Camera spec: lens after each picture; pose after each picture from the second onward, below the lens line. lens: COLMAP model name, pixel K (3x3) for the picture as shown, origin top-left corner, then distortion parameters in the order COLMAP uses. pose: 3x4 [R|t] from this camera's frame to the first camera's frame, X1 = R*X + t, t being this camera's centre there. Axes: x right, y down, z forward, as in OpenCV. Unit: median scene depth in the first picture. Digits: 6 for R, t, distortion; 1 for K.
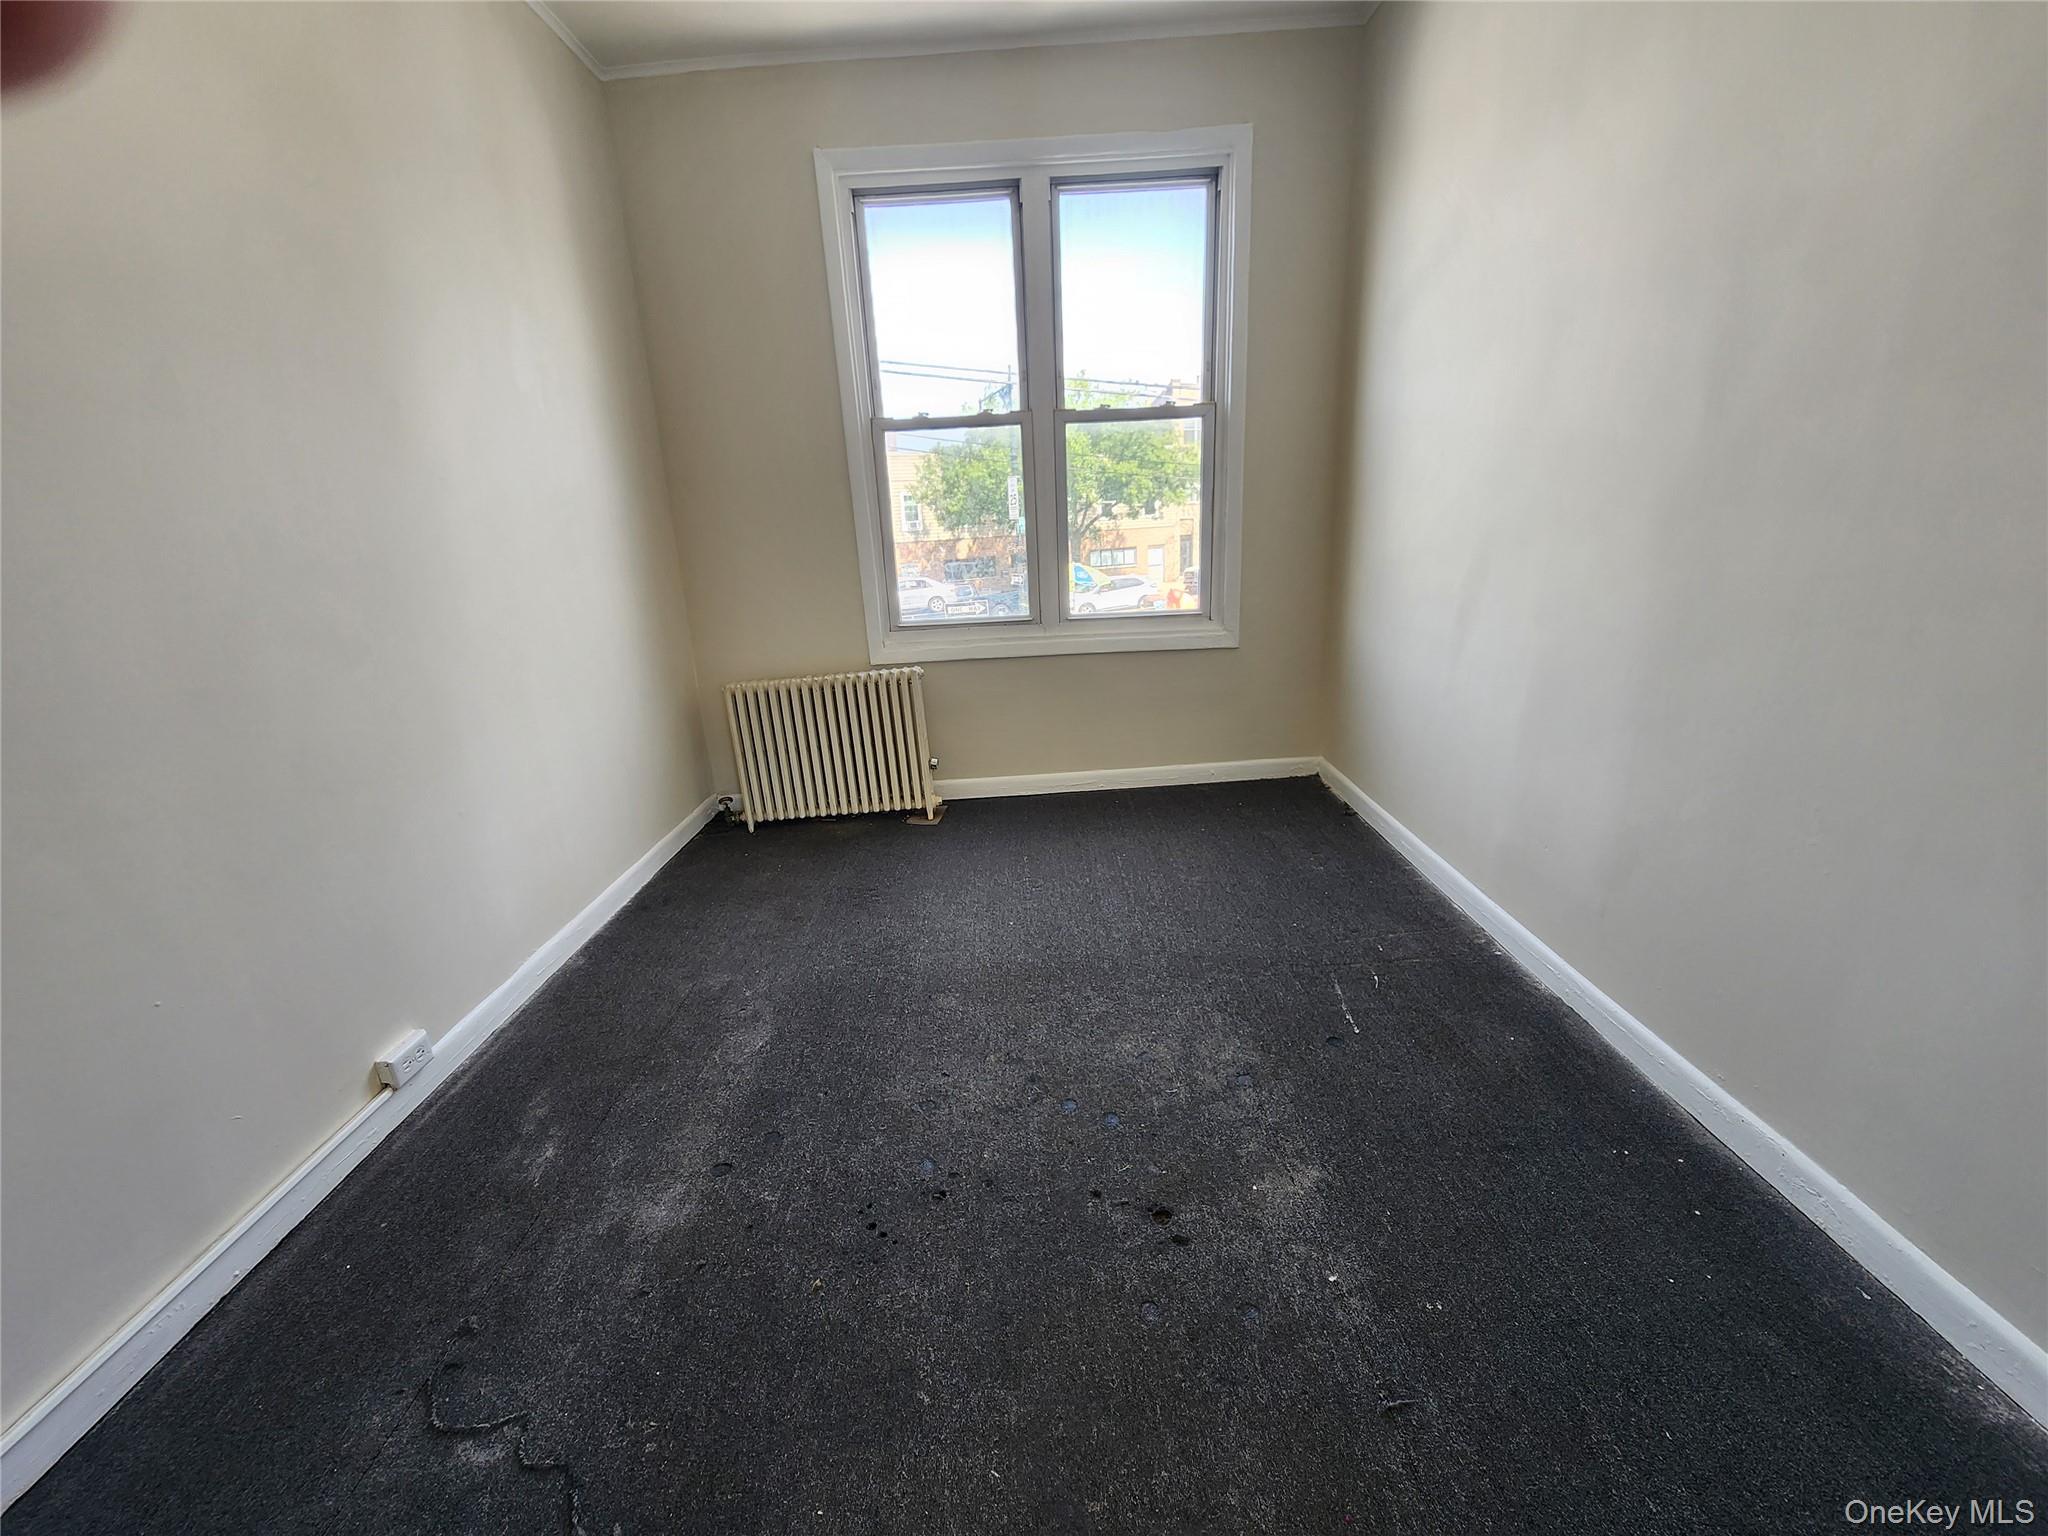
lens RADIAL K [[851.6, 0, 1021.7], [0, 851.6, 772.7], [0, 0, 1]] dist [-0.001063, 0.002747]
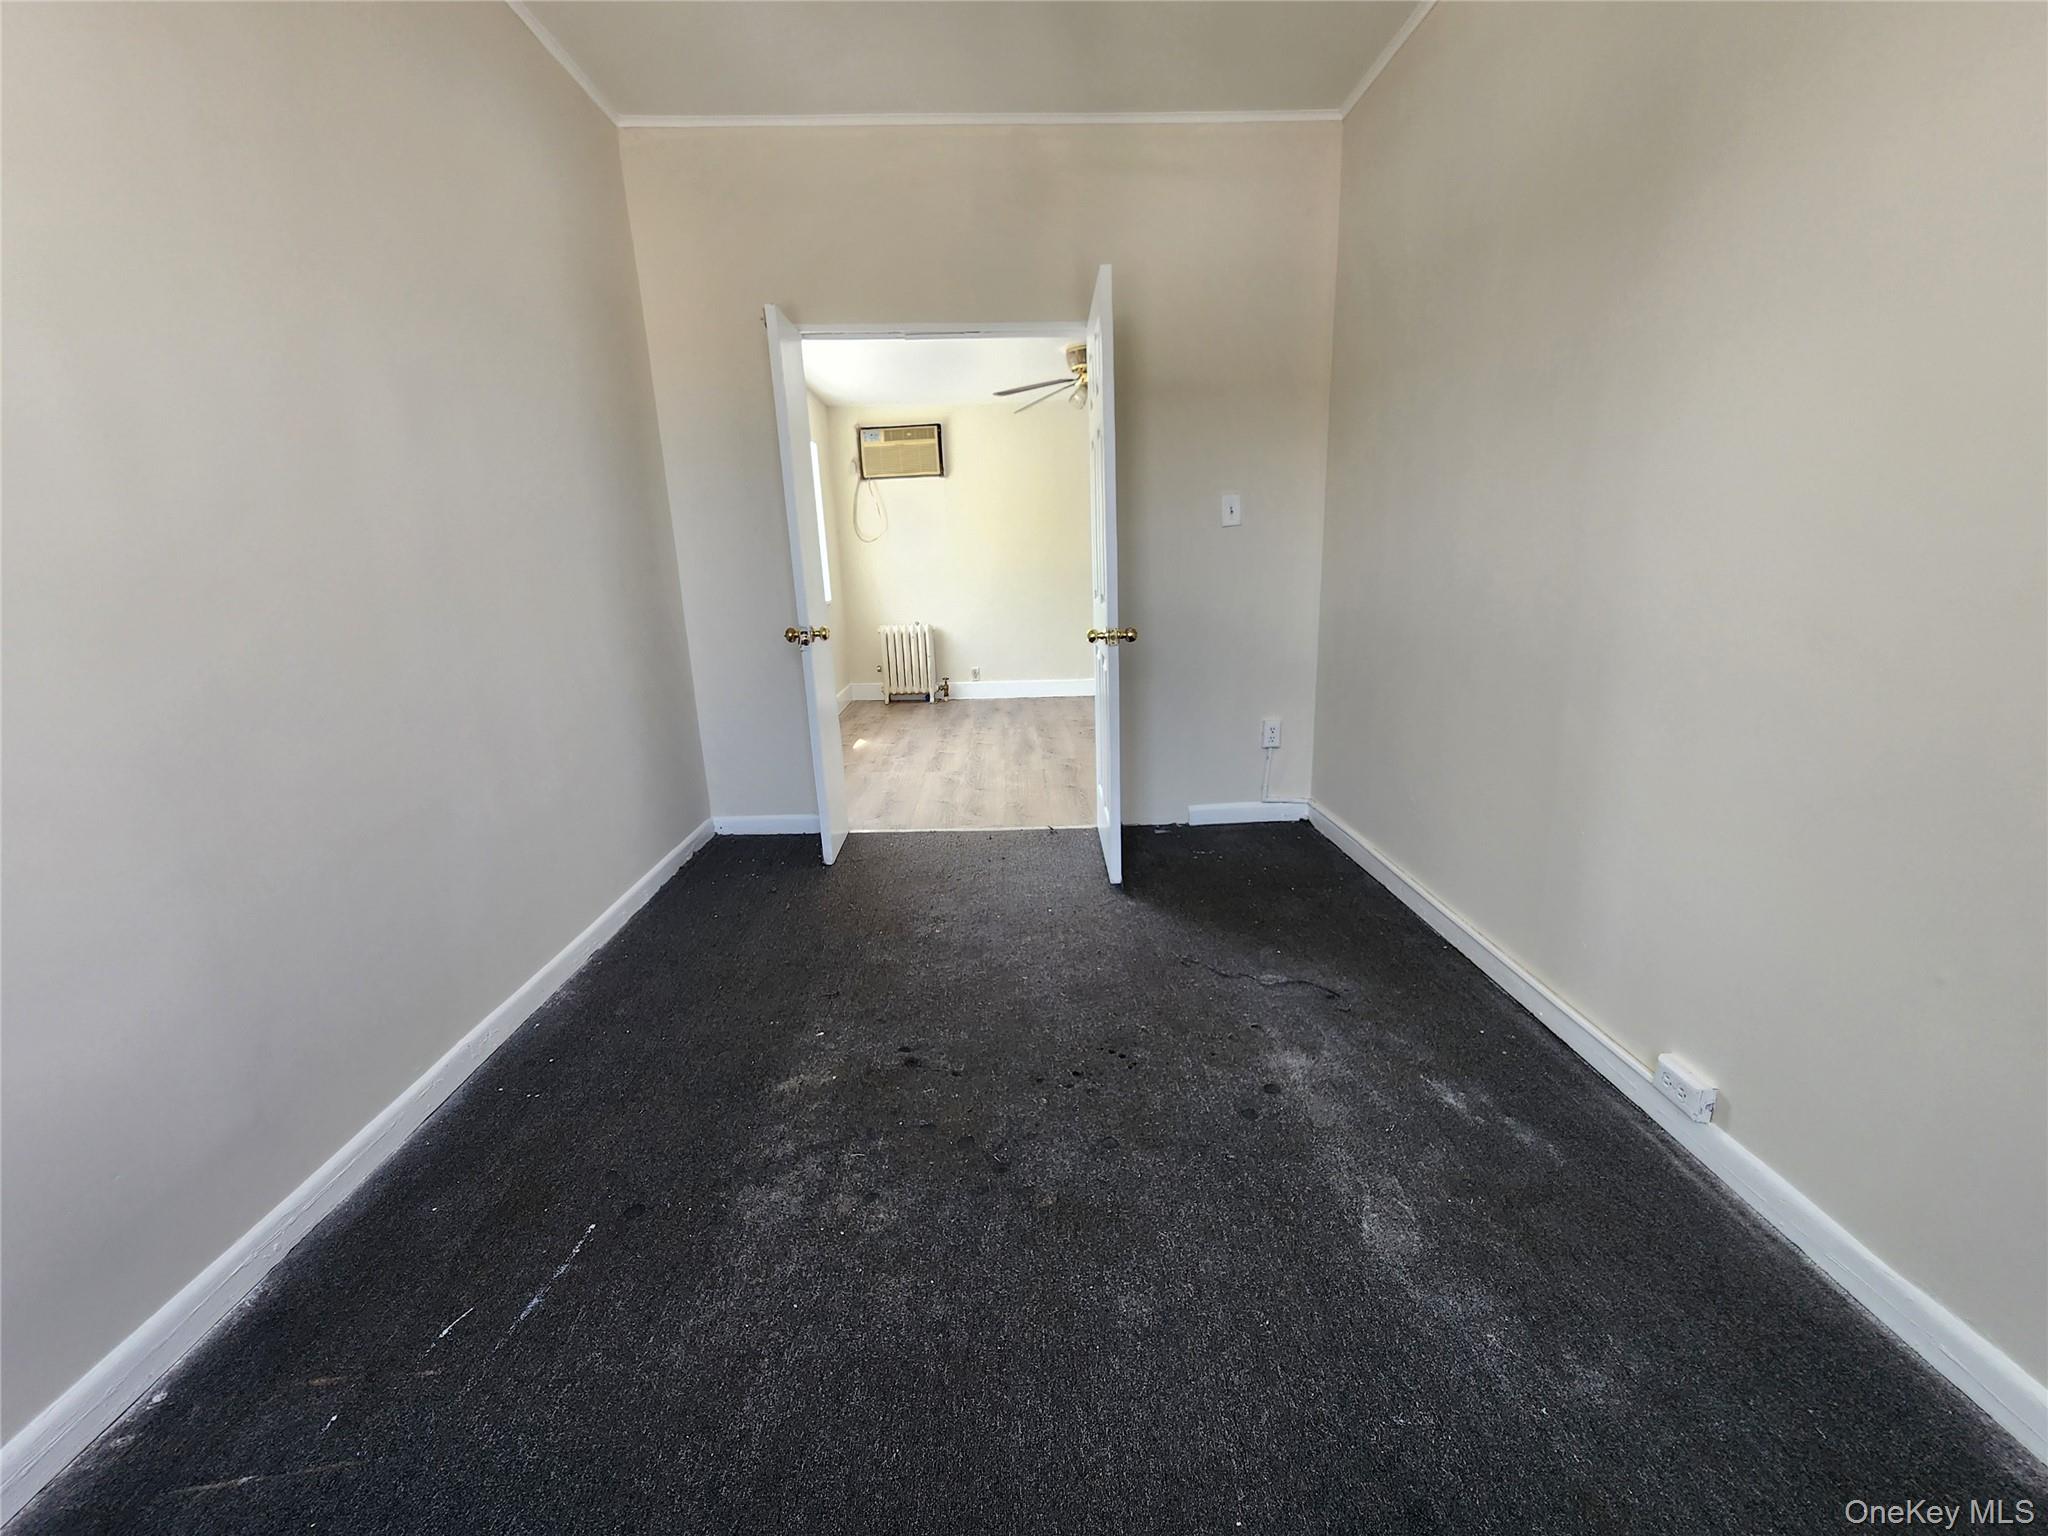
lens RADIAL K [[851.6, 0, 1021.7], [0, 851.6, 772.7], [0, 0, 1]] dist [-0.001063, 0.002747]
pose [[-0.996910, 0.078295, 0.006413, -0.030811], [0.070191, 0.851111, 0.520273, -0.305246], [0.035276, 0.519115, -0.853976, 1.014092]]
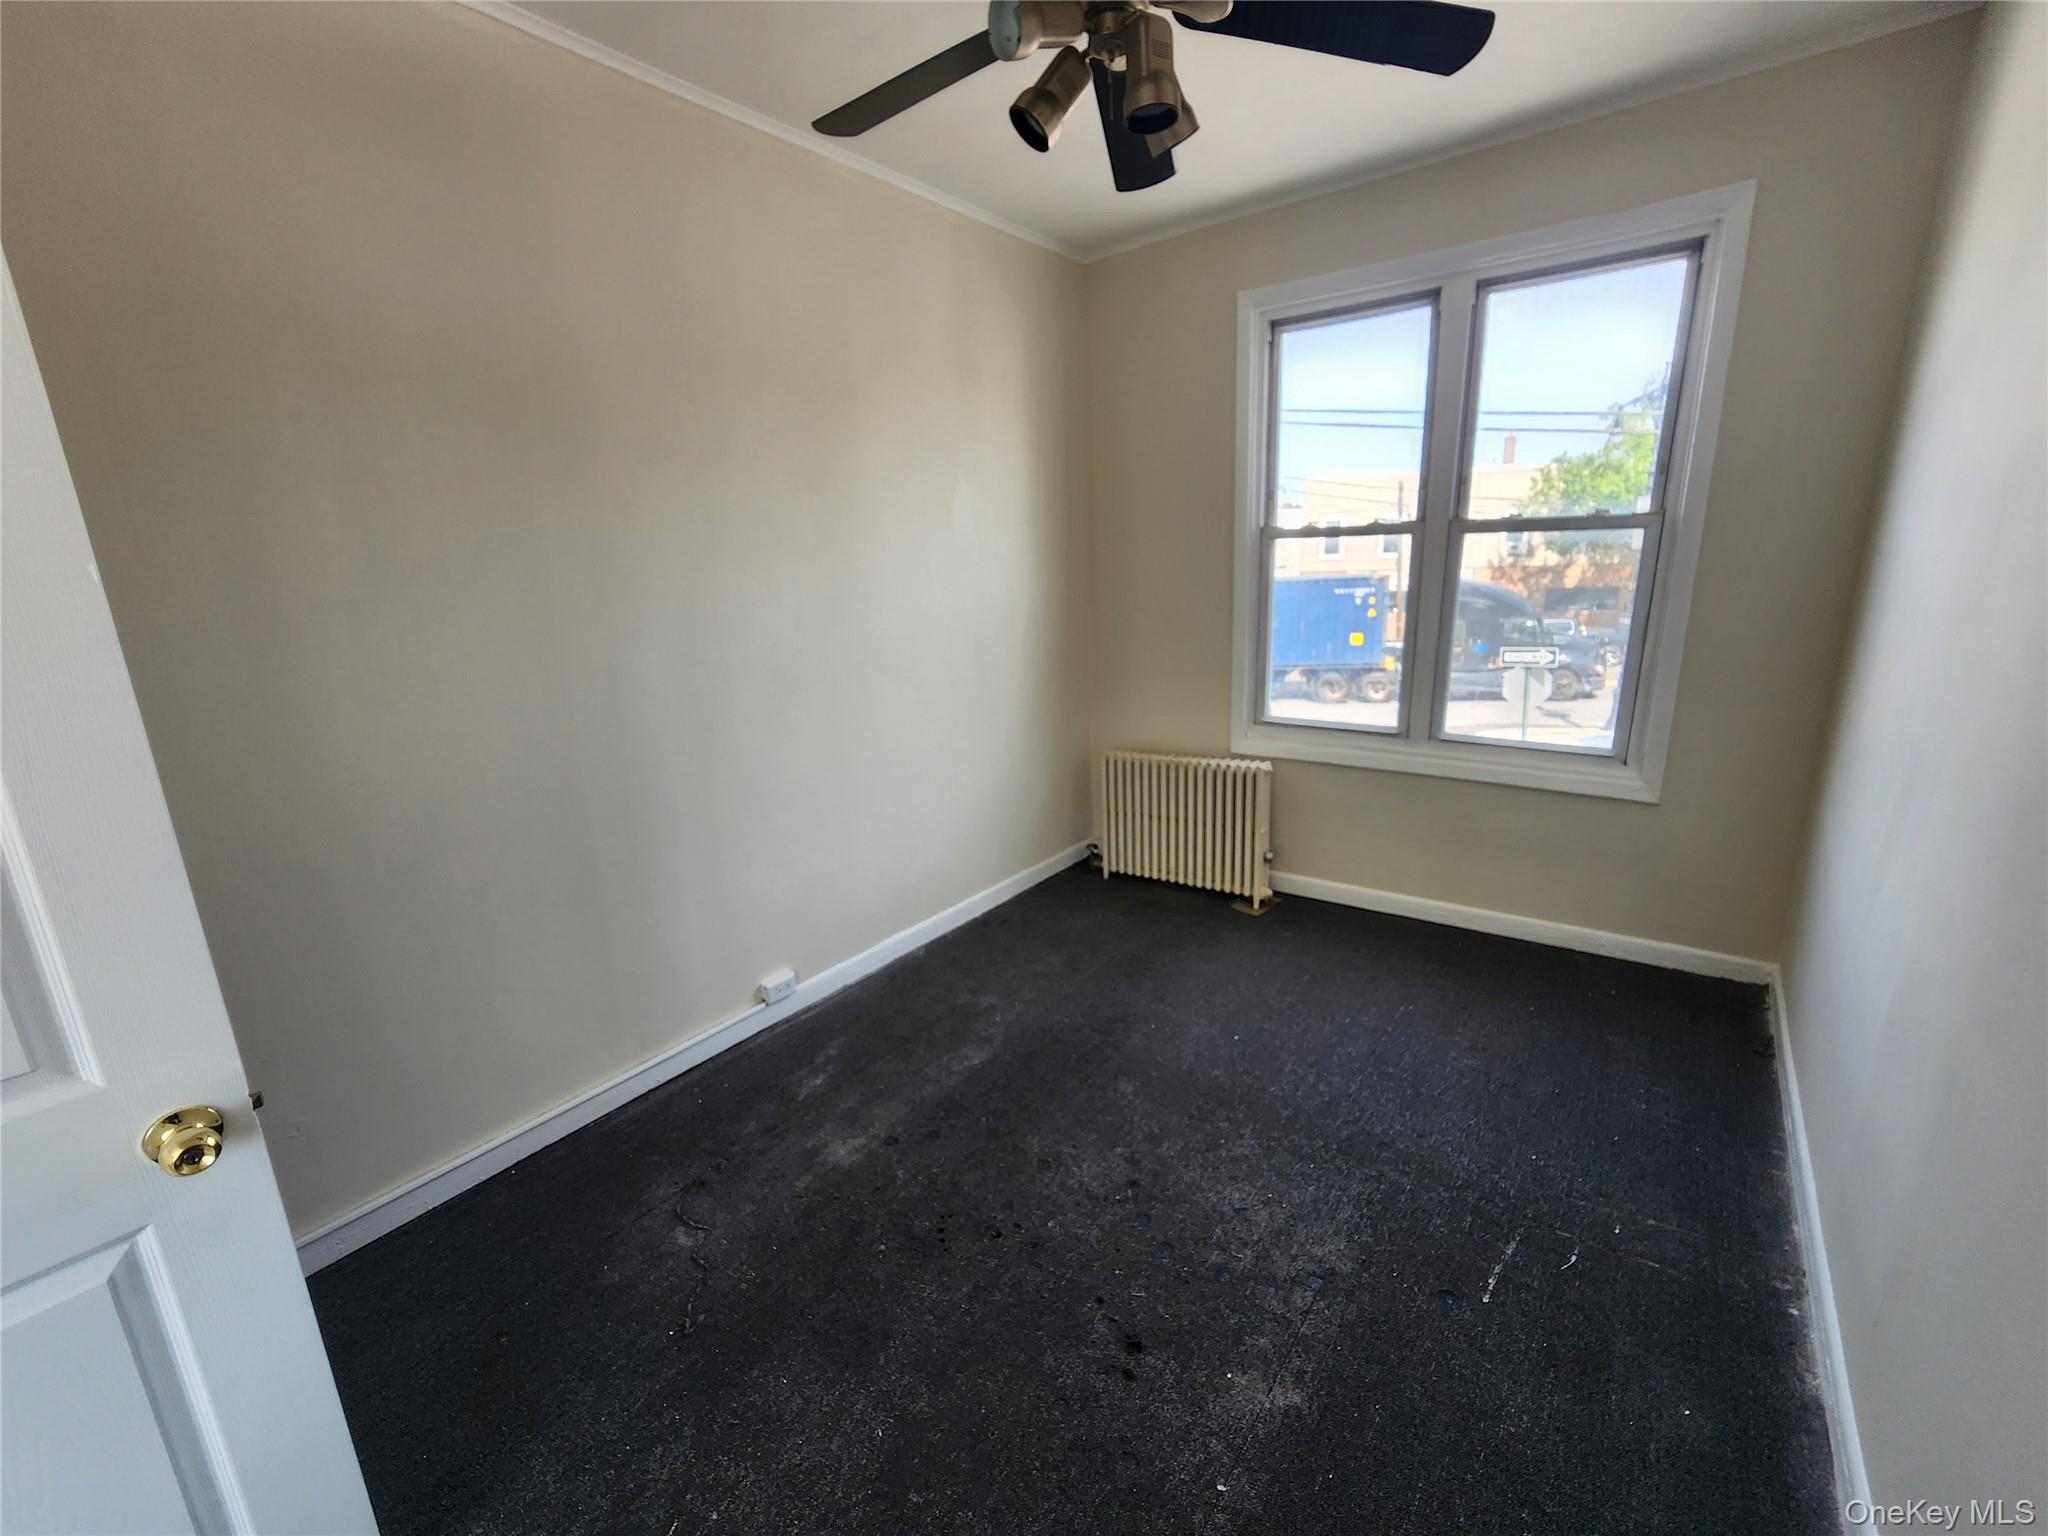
lens RADIAL K [[856.5, 0, 1015.4], [0, 856.5, 777.6], [0, 0, 1]] dist [0.001934, -0.000114]
pose [[0.792881, 0.177031, -0.583096, 0.295337], [-0.180970, 0.982108, 0.052094, -0.127286], [0.581885, 0.064218, 0.810732, -0.025147]]
